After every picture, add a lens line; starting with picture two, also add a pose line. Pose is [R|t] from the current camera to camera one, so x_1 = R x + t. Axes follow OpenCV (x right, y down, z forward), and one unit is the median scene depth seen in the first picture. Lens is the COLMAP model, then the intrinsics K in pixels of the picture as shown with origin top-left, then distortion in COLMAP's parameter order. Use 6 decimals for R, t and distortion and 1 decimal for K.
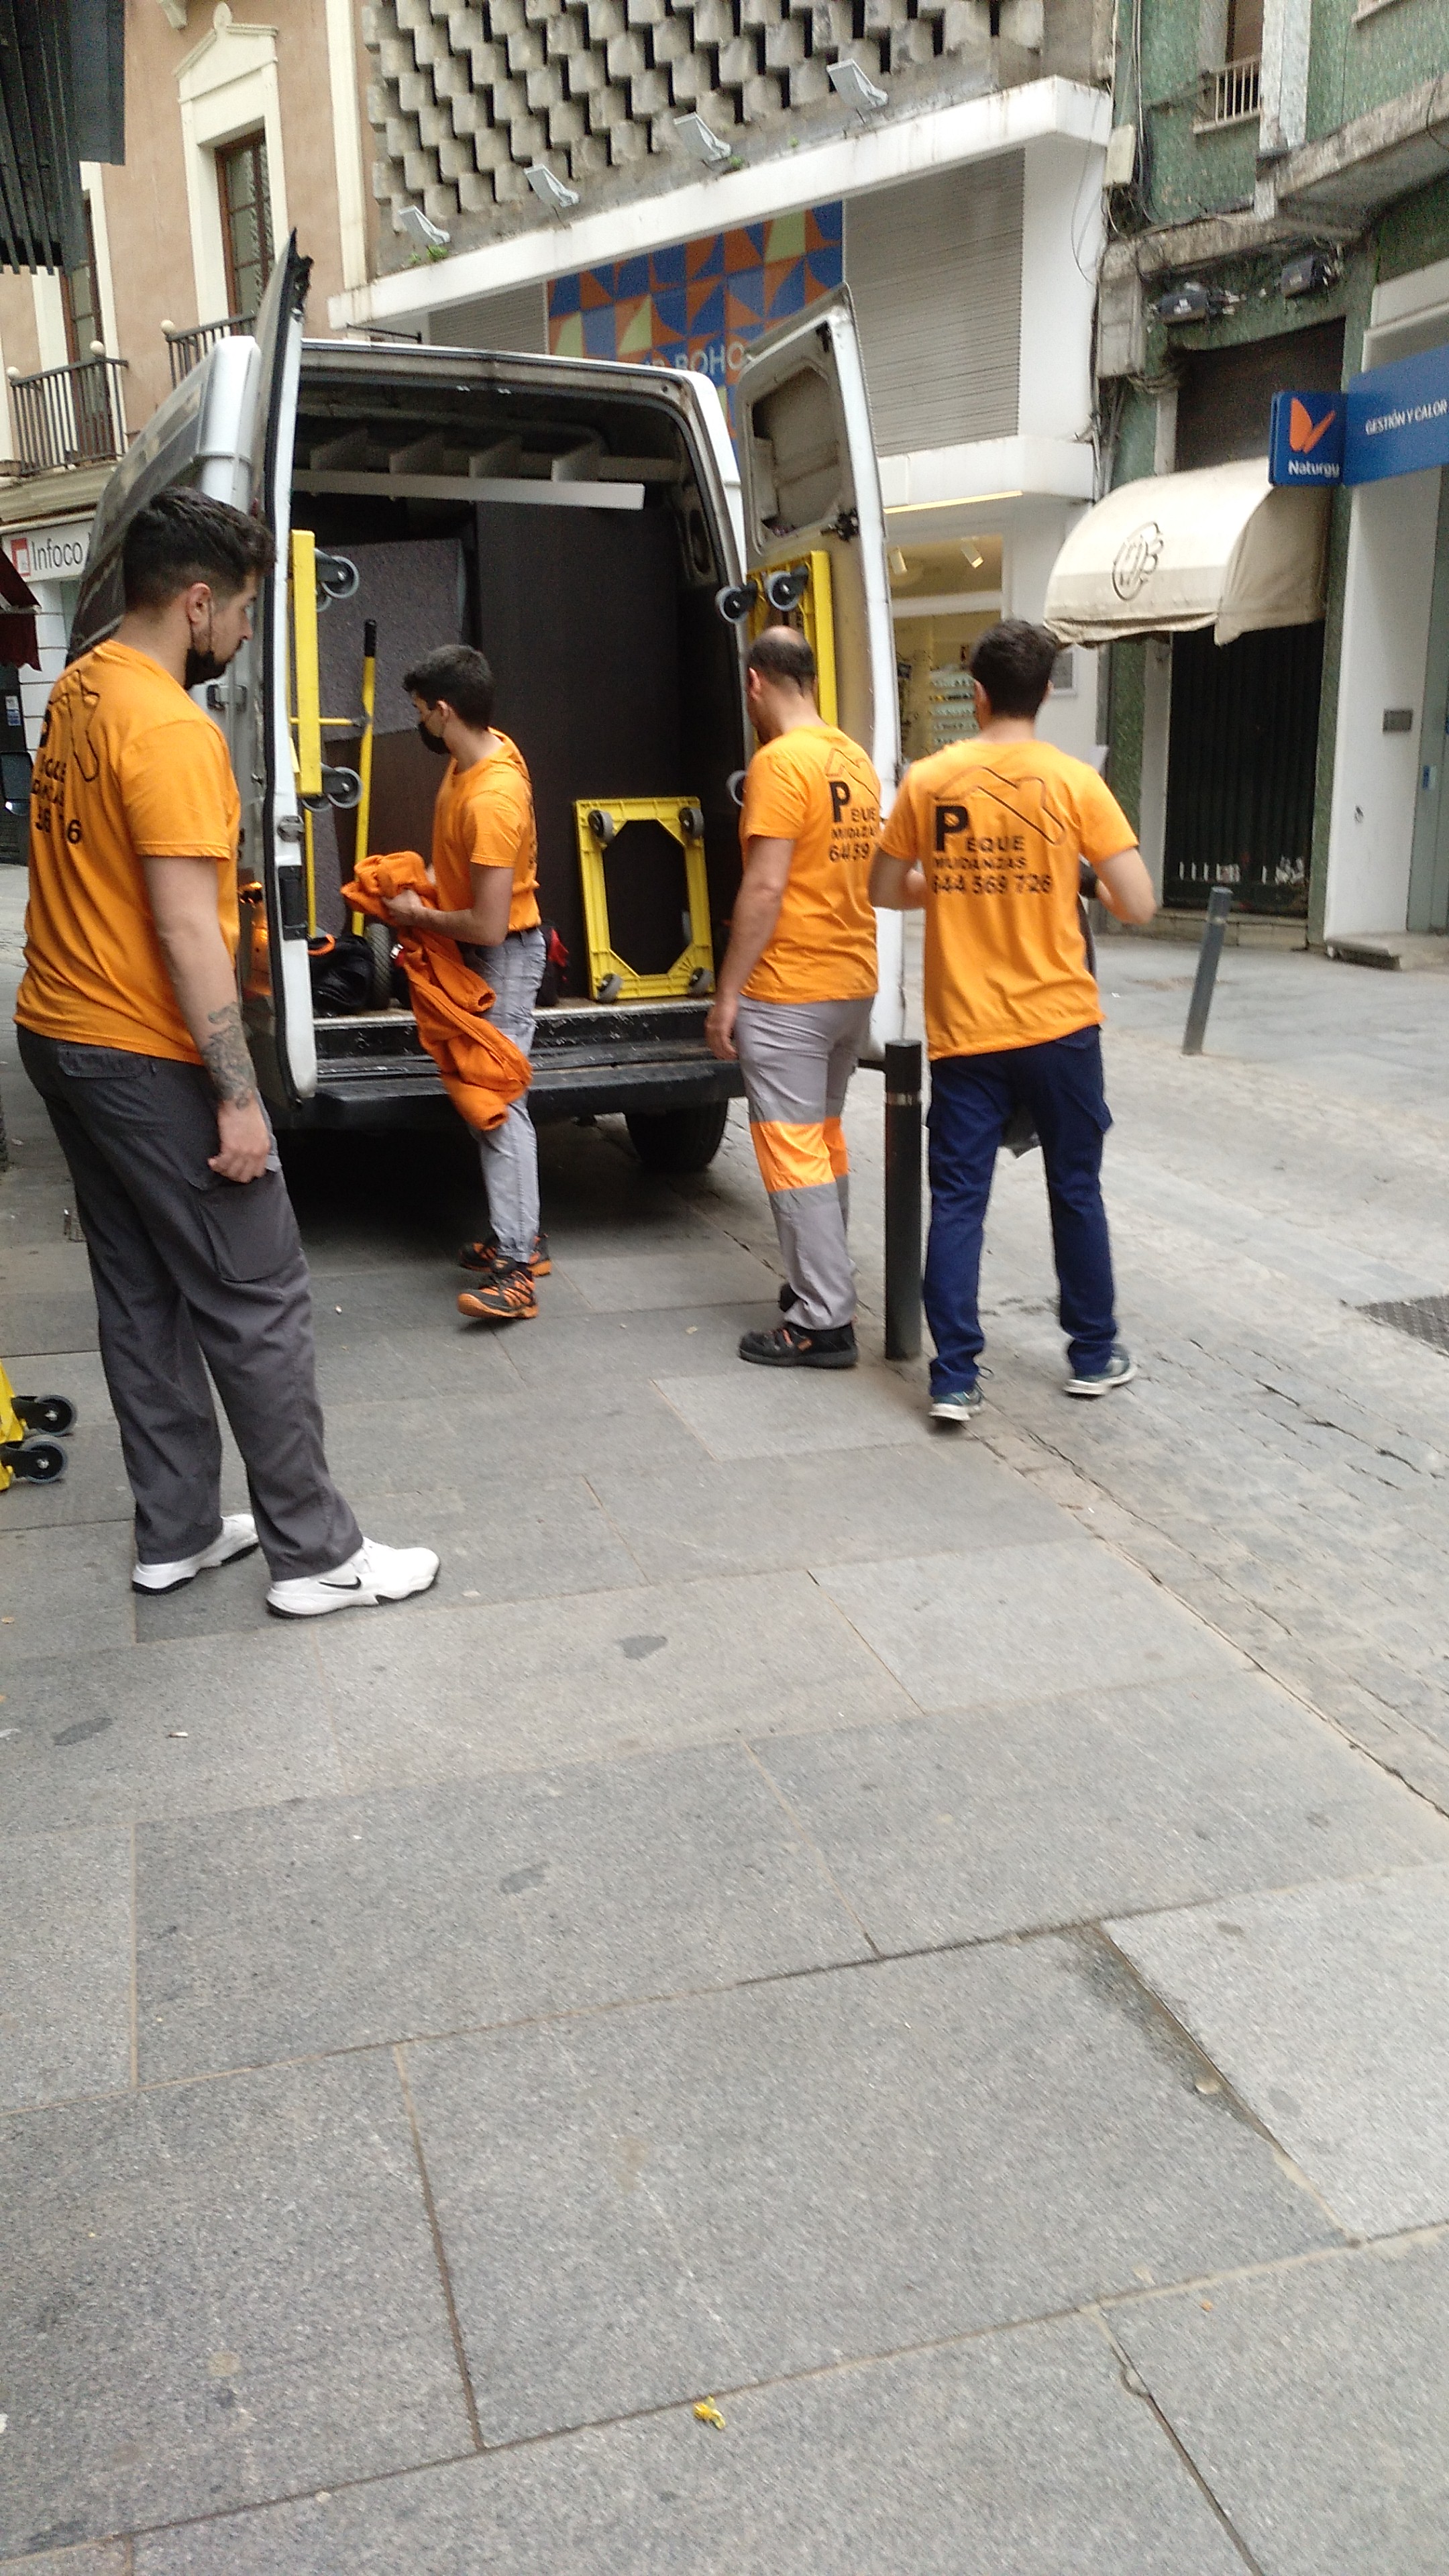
lens RADIAL K [[1994.1, 0, 731.2], [0, 1994.1, 1264.7], [0, 0, 1]] dist [0.042470, -0.021266]
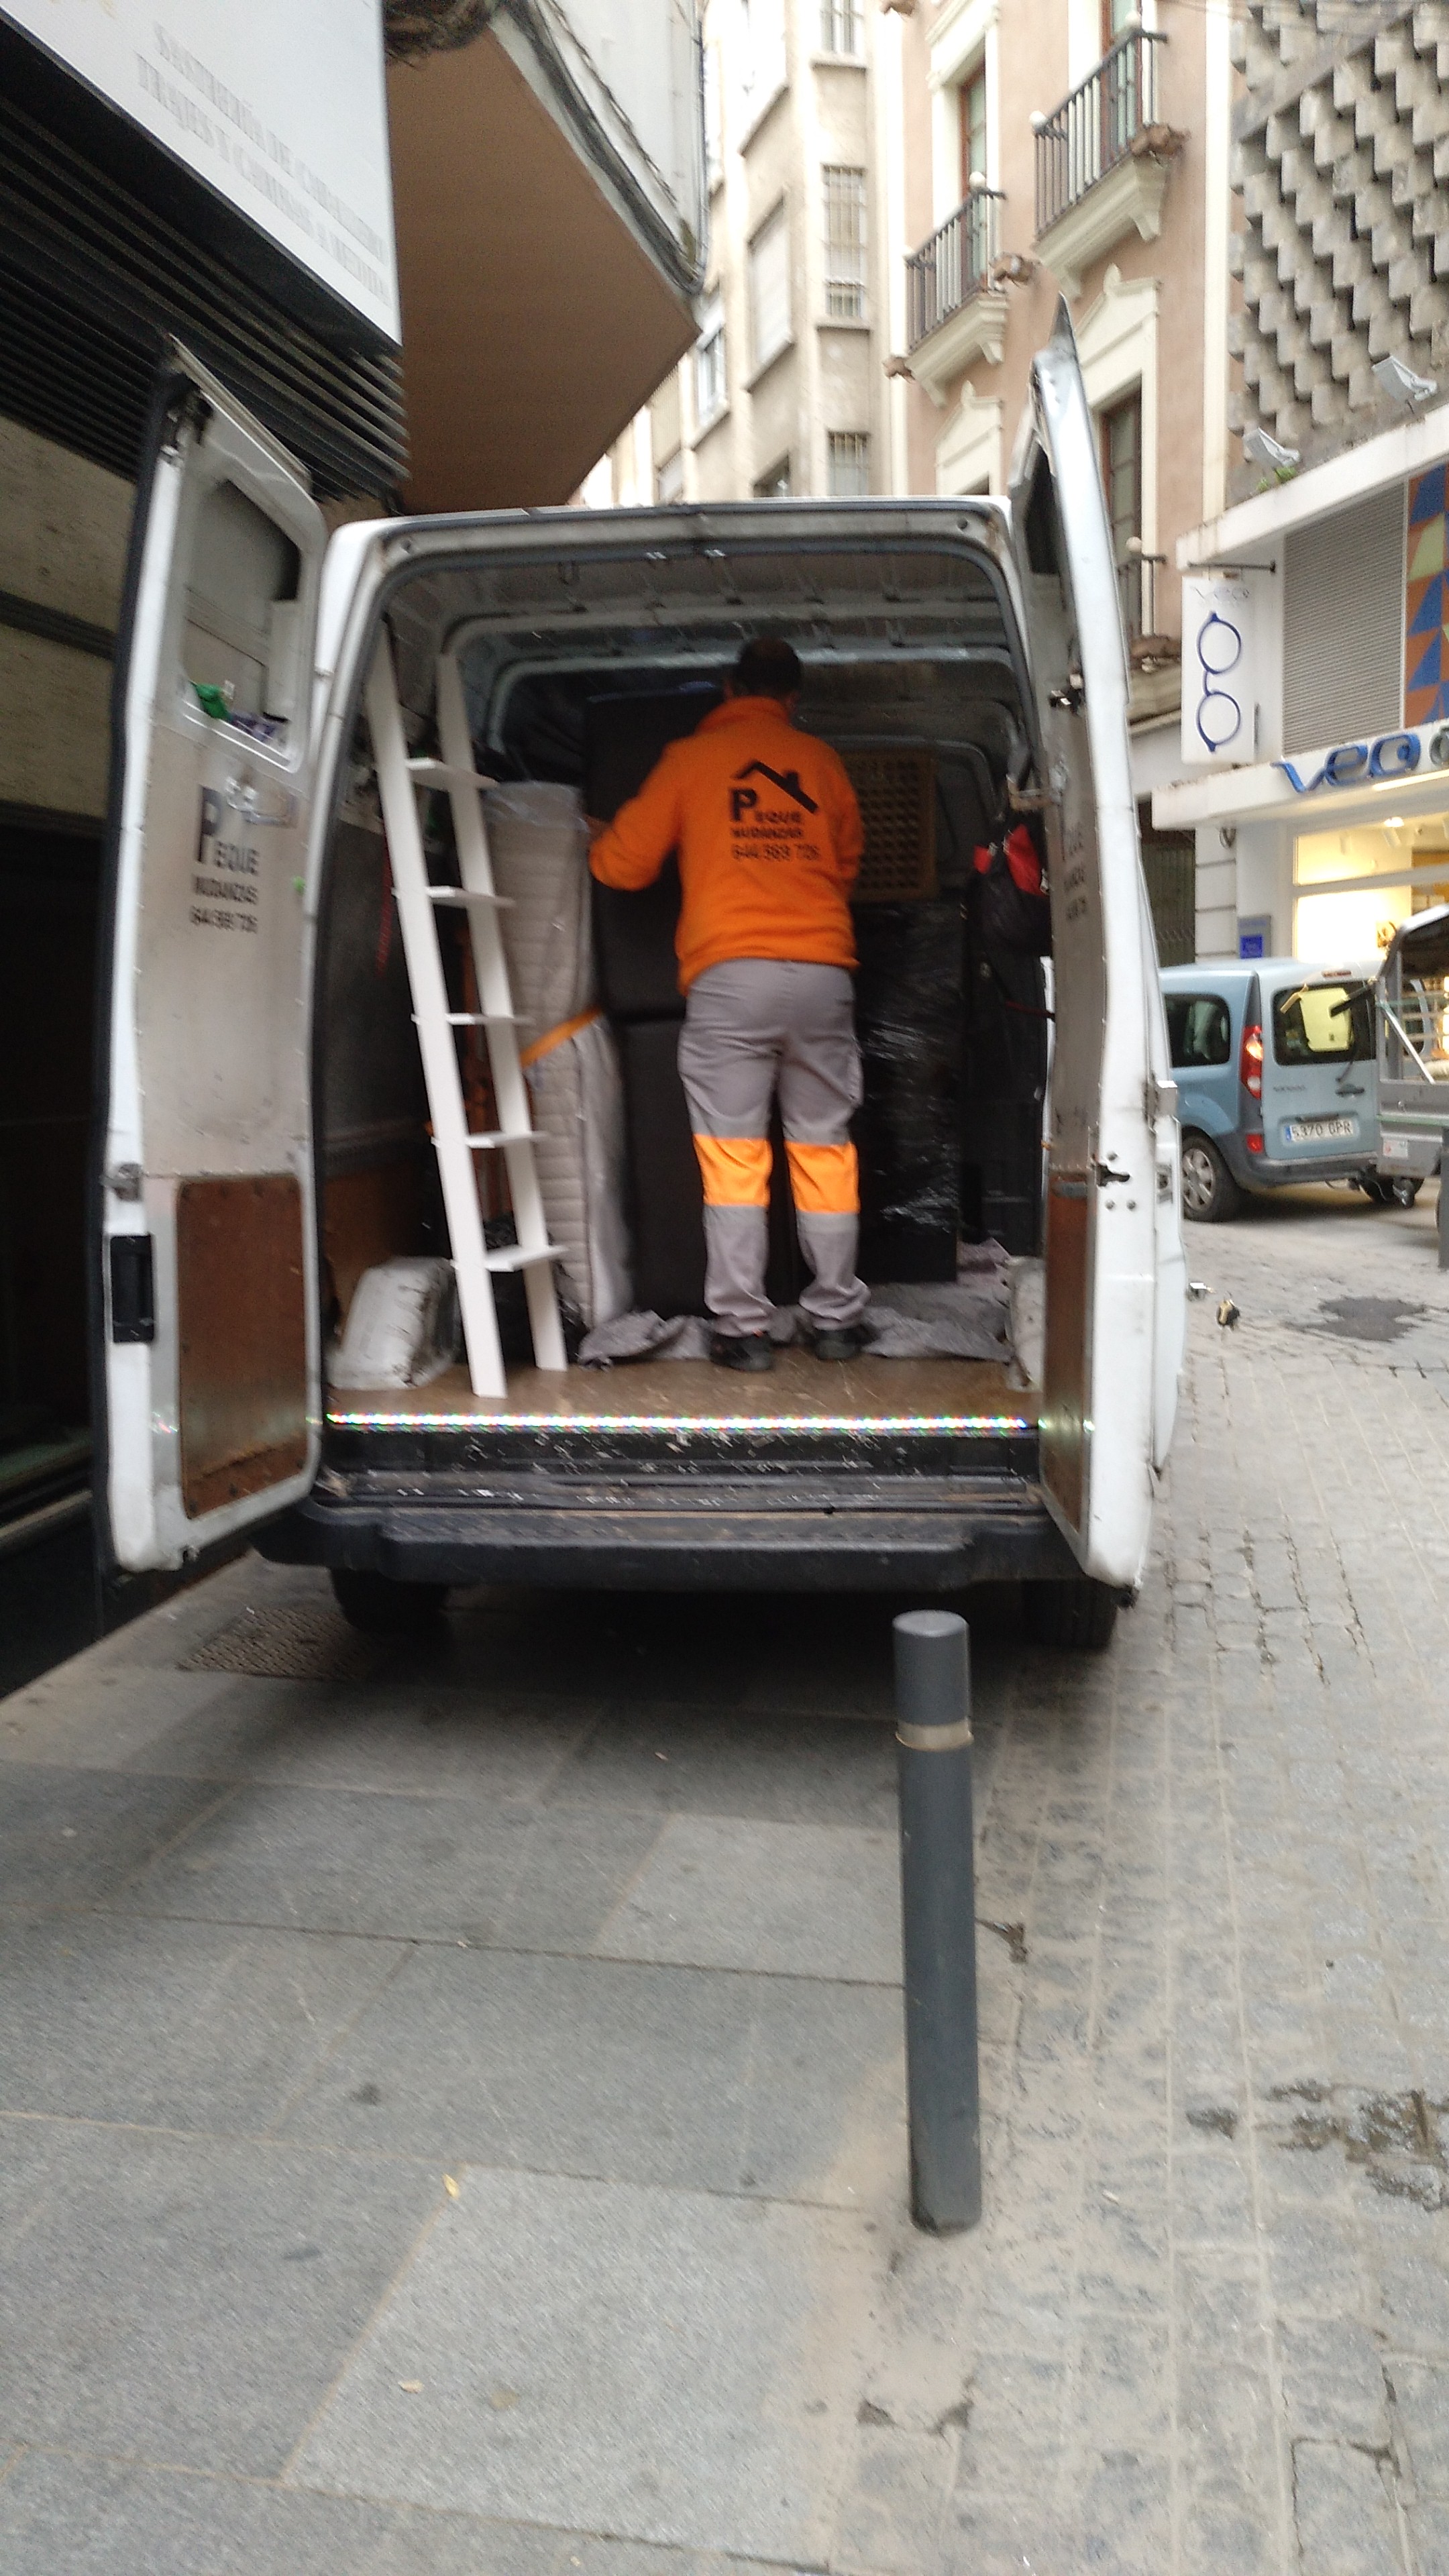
lens RADIAL K [[1994.1, 0, 706.8], [0, 1994.1, 1257.9], [0, 0, 1]] dist [0.042470, -0.021266]
pose [[0.876911, 0.050123, -0.478033, 0.275404], [-0.108179, 0.989612, -0.094682, -0.148386], [0.468321, 0.134741, 0.873224, 0.499747]]
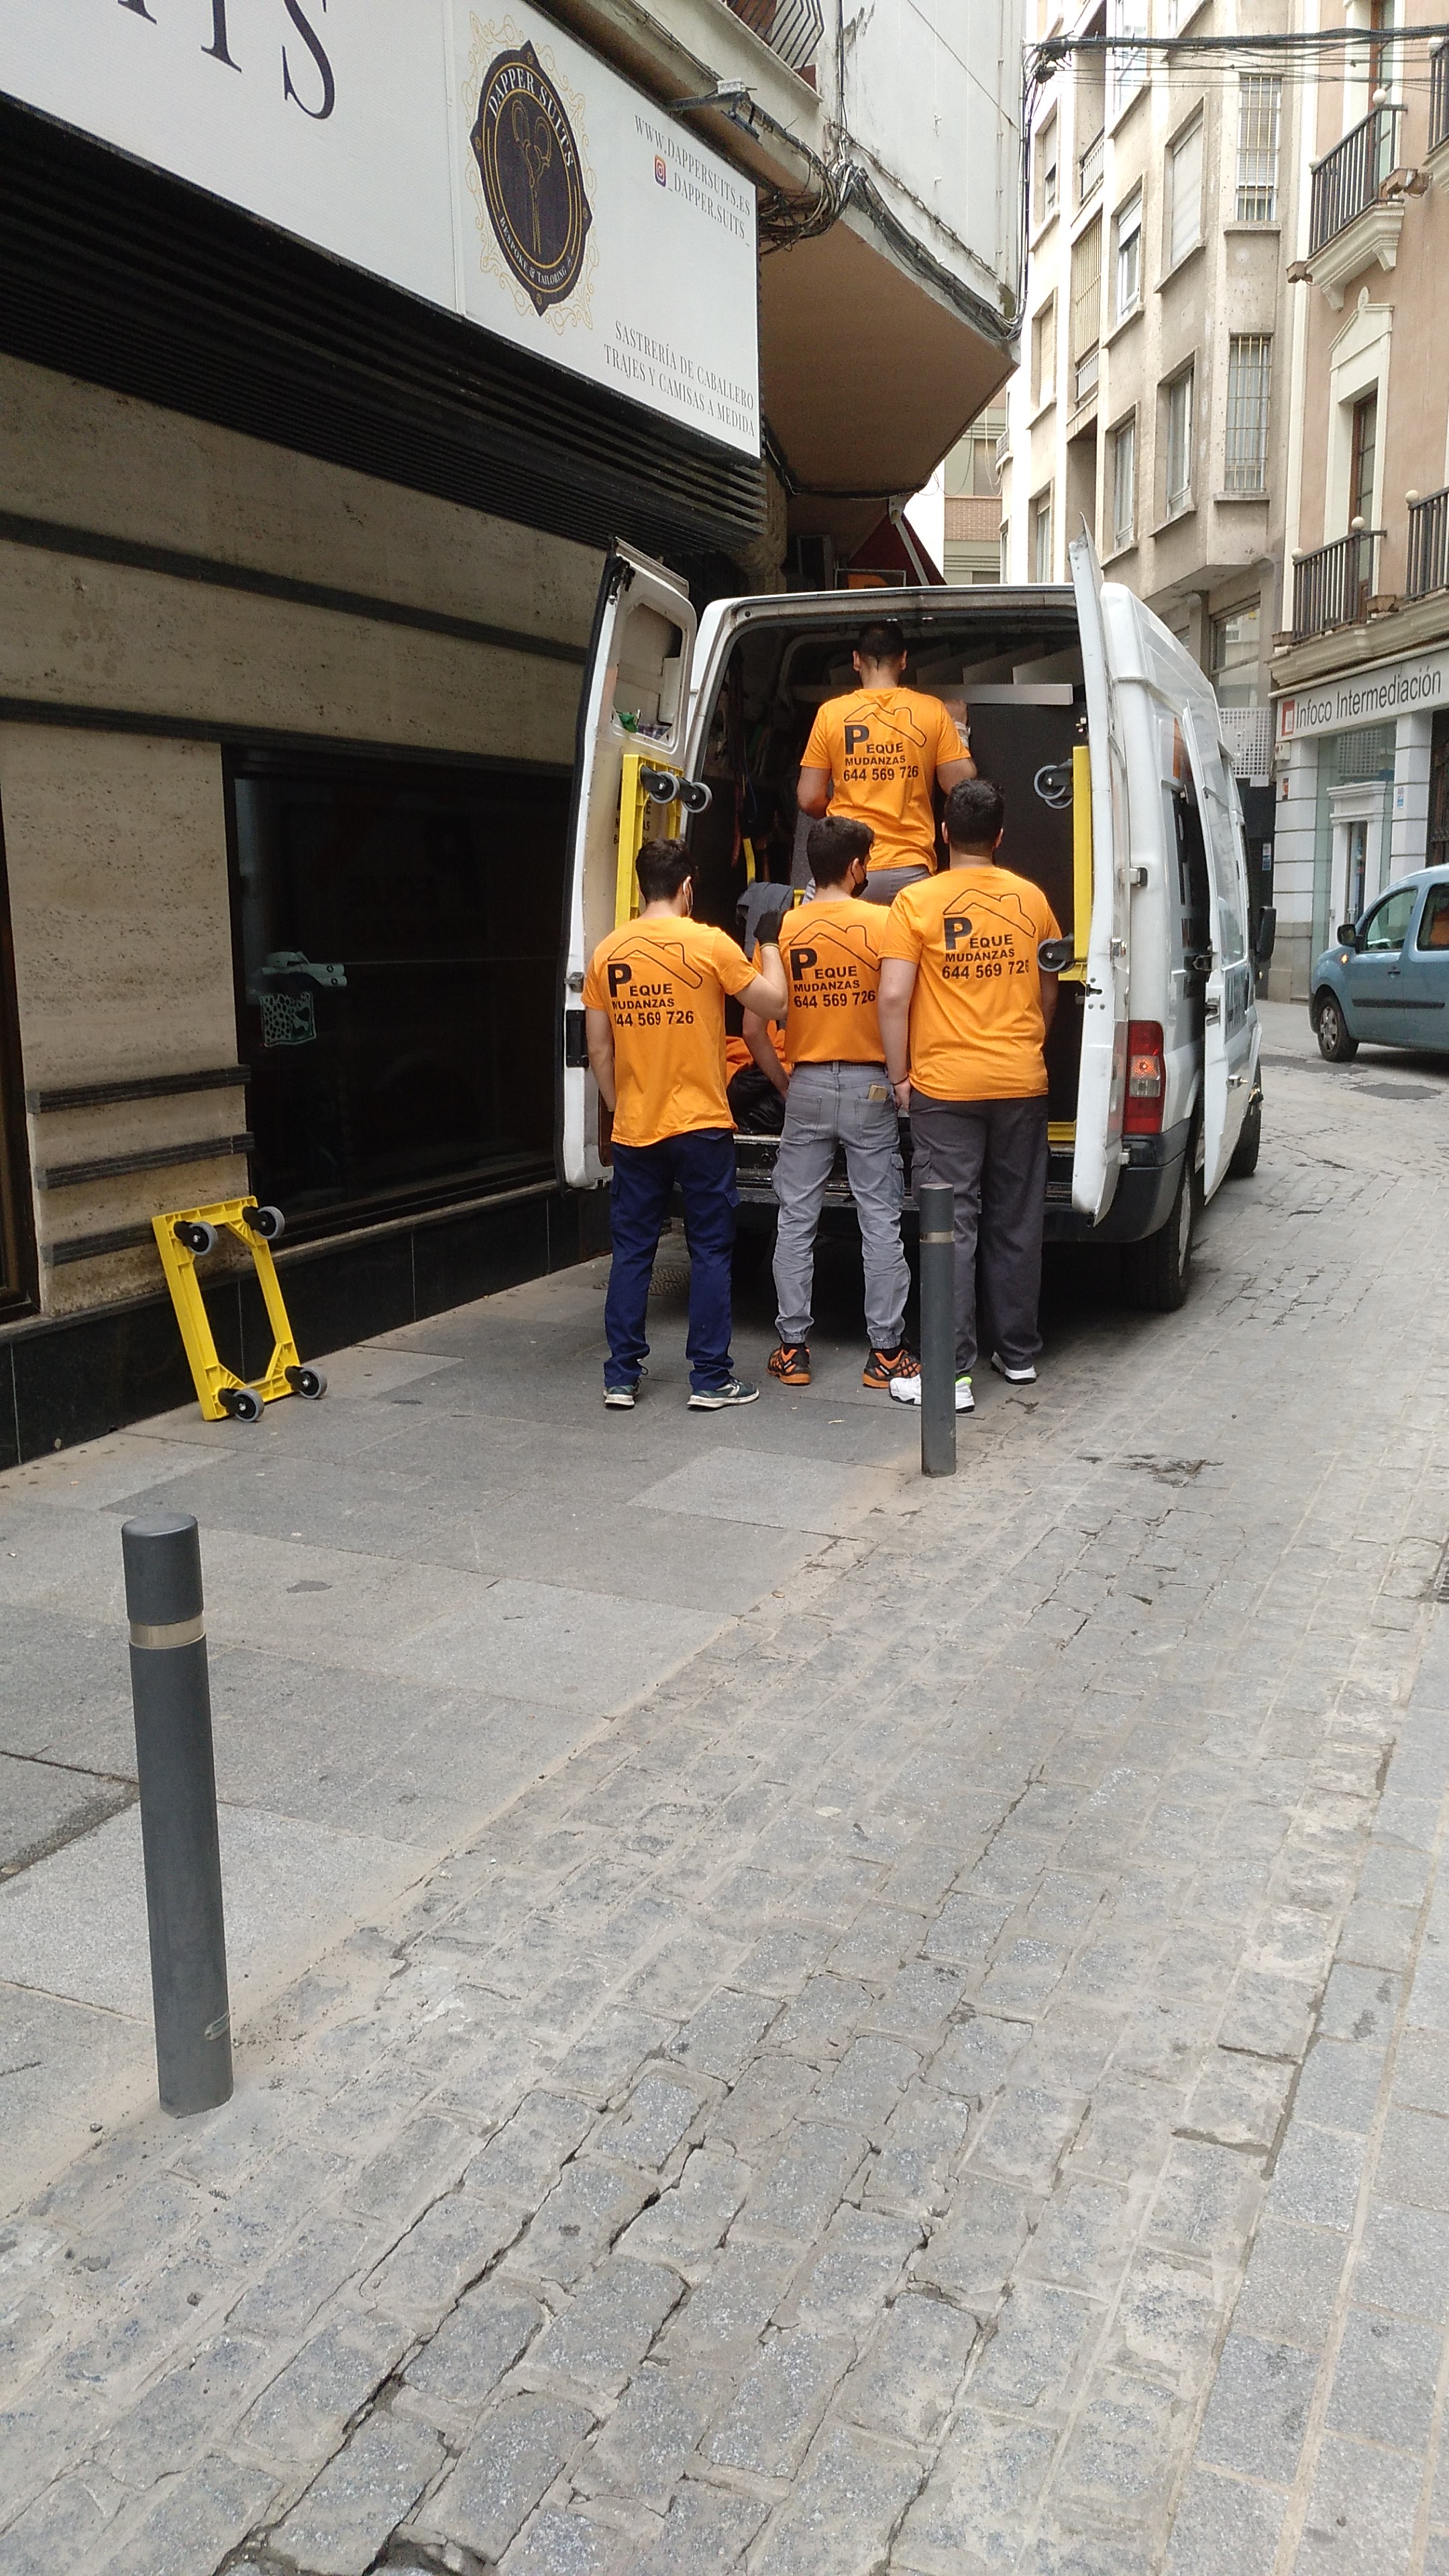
lens RADIAL K [[1994.1, 0, 727.9], [0, 1994.1, 1237.4], [0, 0, 1]] dist [0.042470, -0.021266]
pose [[0.764380, 0.114656, -0.634489, 0.695309], [-0.162674, 0.986521, -0.017705, -0.044090], [0.623907, 0.116748, 0.772729, 0.074827]]
